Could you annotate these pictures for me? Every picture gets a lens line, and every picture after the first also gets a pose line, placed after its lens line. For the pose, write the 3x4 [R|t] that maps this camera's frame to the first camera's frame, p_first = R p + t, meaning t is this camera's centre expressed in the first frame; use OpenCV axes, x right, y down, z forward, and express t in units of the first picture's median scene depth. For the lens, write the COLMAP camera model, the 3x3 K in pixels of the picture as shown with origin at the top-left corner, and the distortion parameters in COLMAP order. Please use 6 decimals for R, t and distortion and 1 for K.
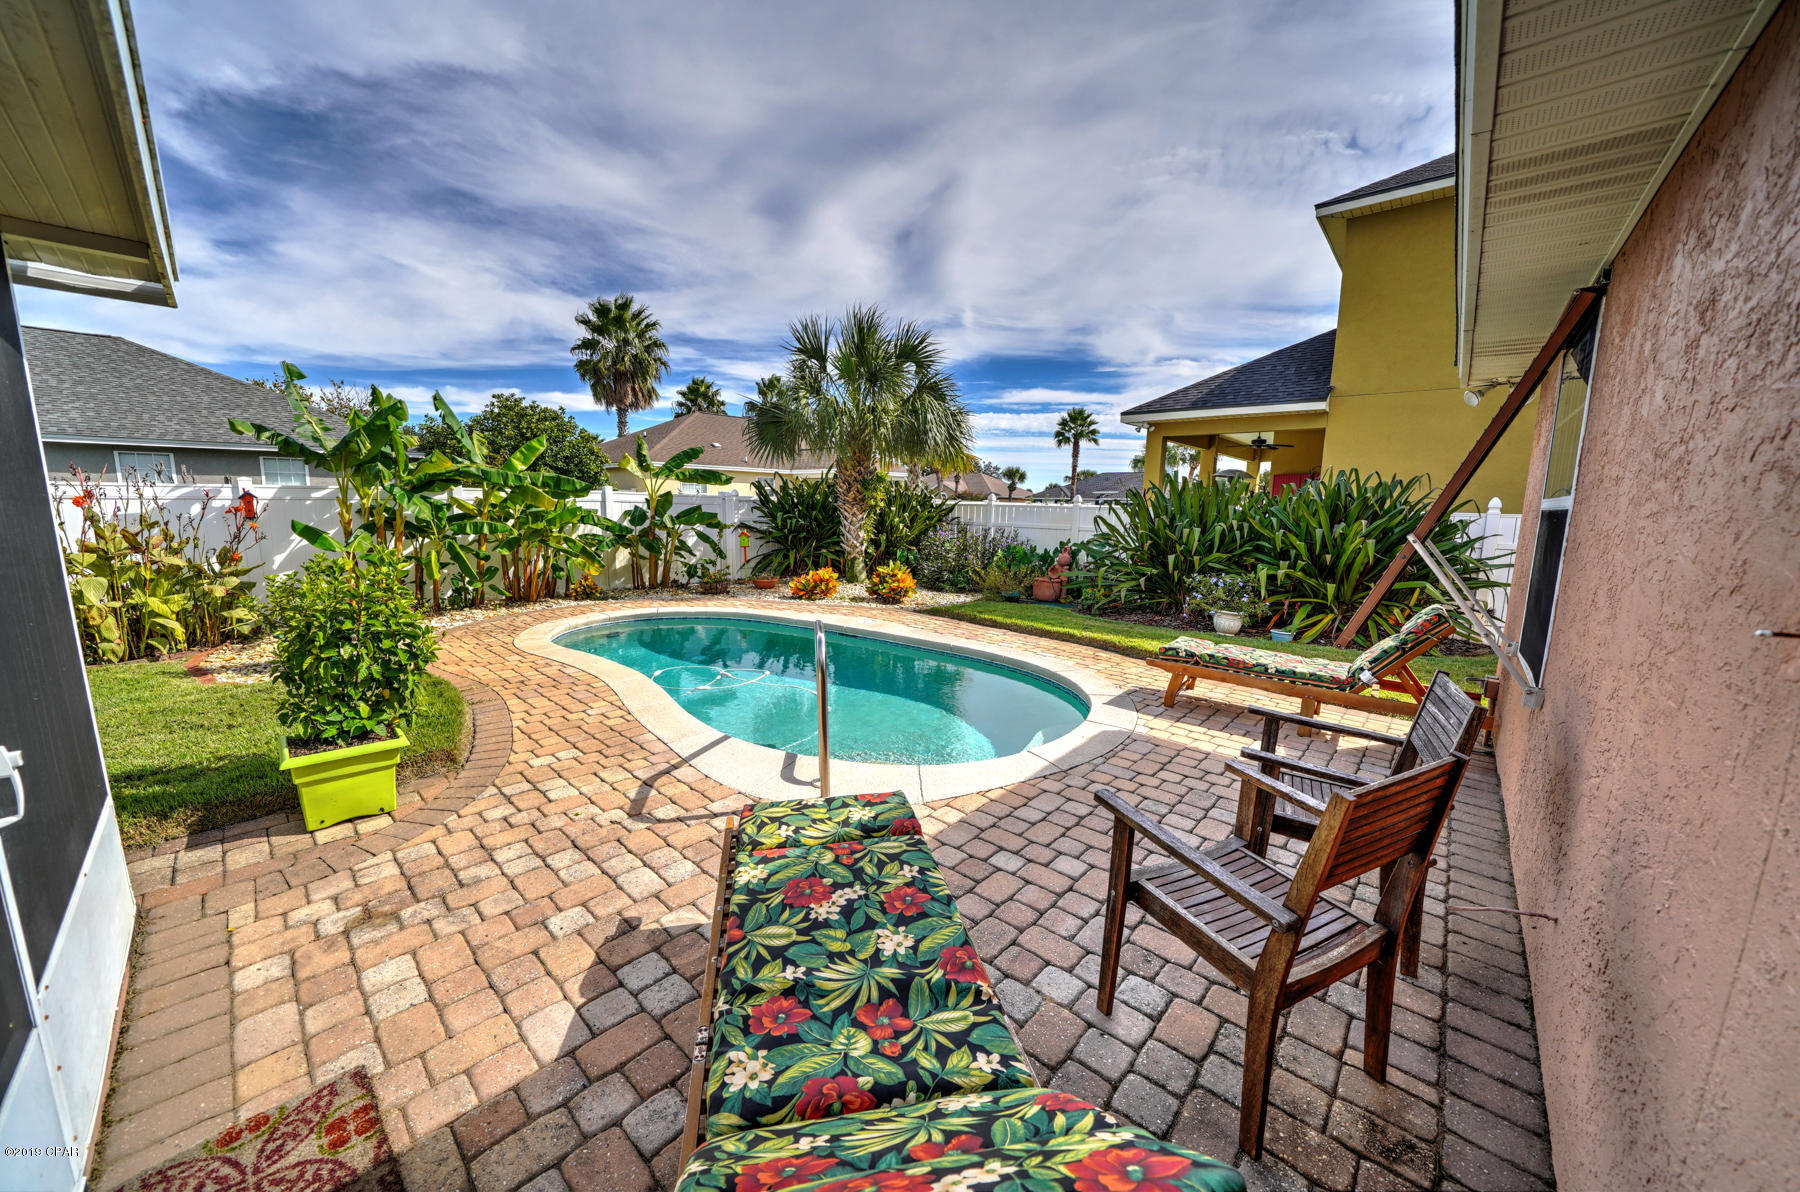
lens RADIAL K [[615.6, 0, 903.8], [0, 615.6, 588.3], [0, 0, 1]] dist [-0.025459, -0.000095]
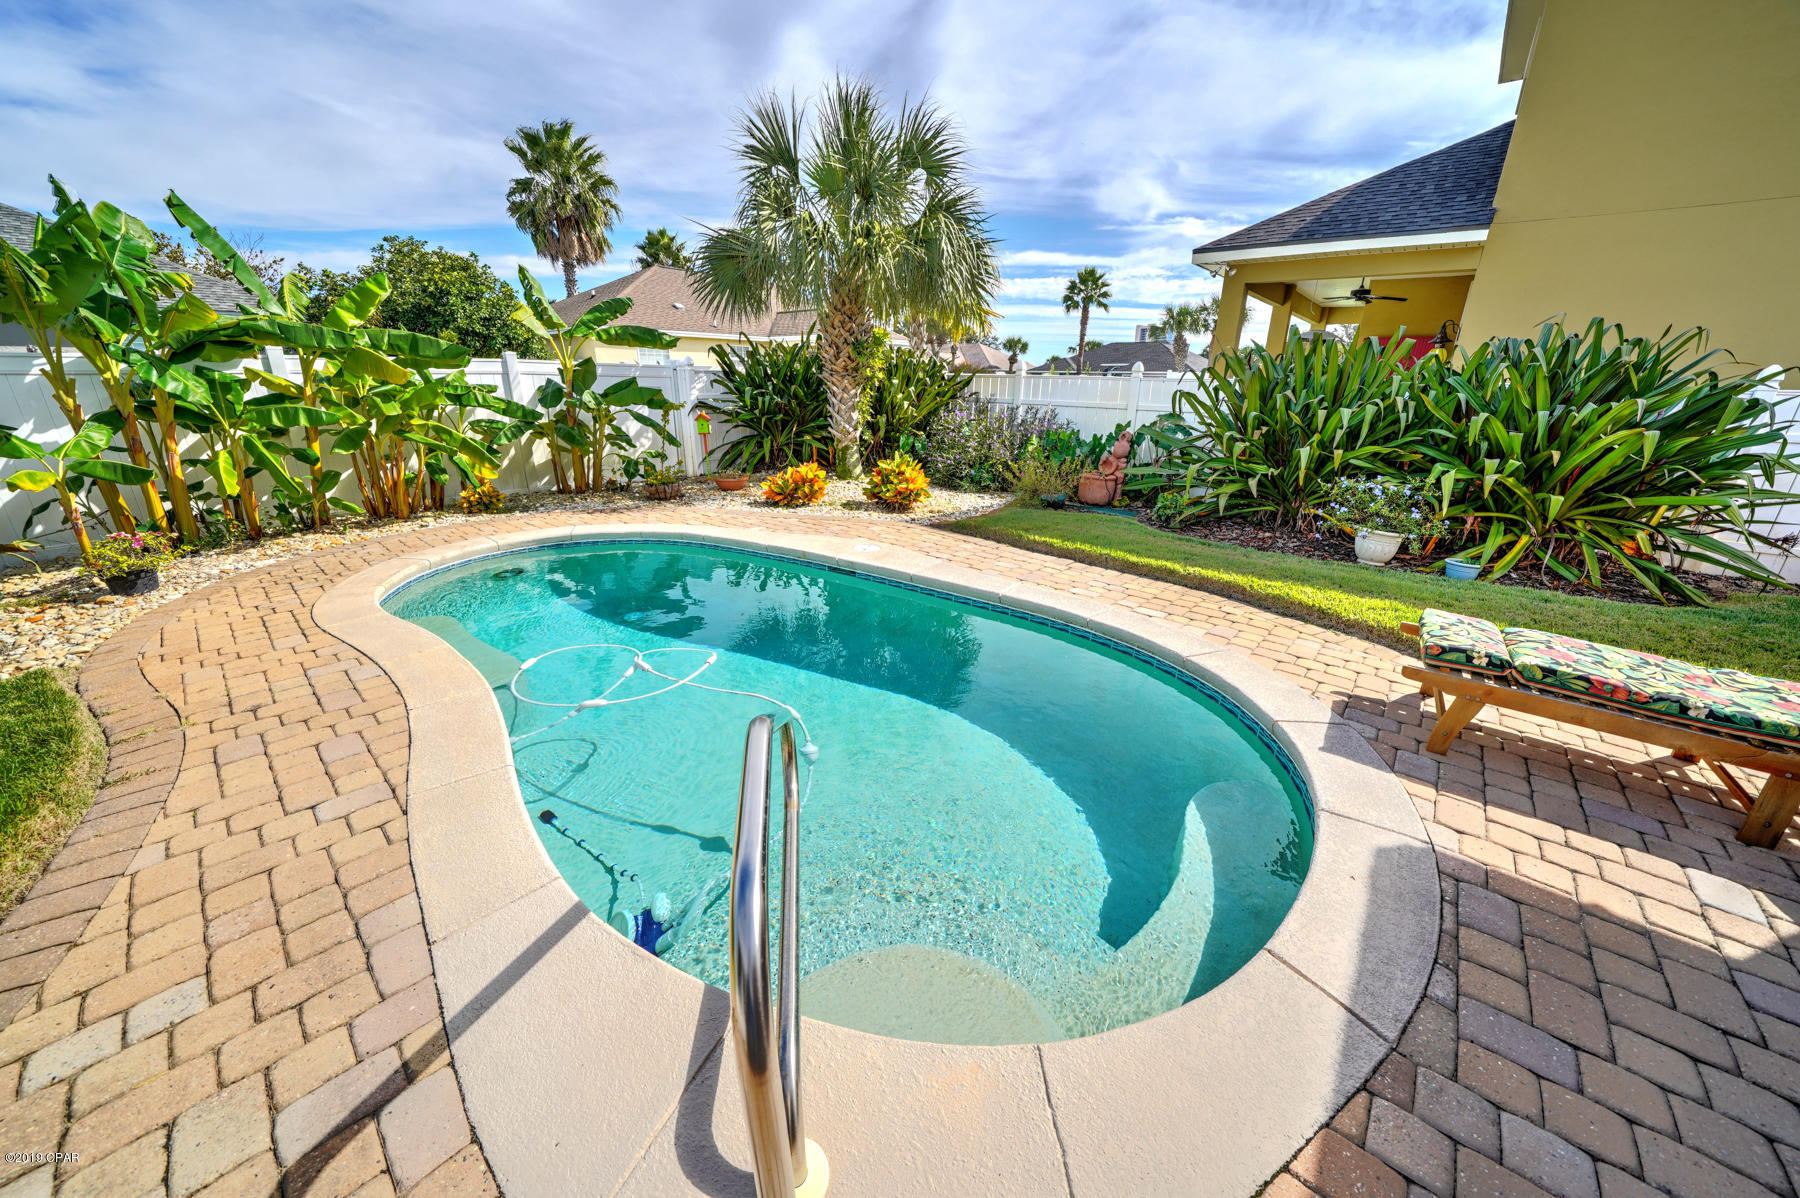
lens RADIAL K [[615.6, 0, 903.8], [0, 615.6, 591.3], [0, 0, 1]] dist [-0.025459, -0.000095]
pose [[0.999895, -0.008361, 0.011817, -0.019045], [0.005891, 0.980707, 0.195397, -0.022654], [-0.013222, -0.195307, 0.980653, 0.205428]]
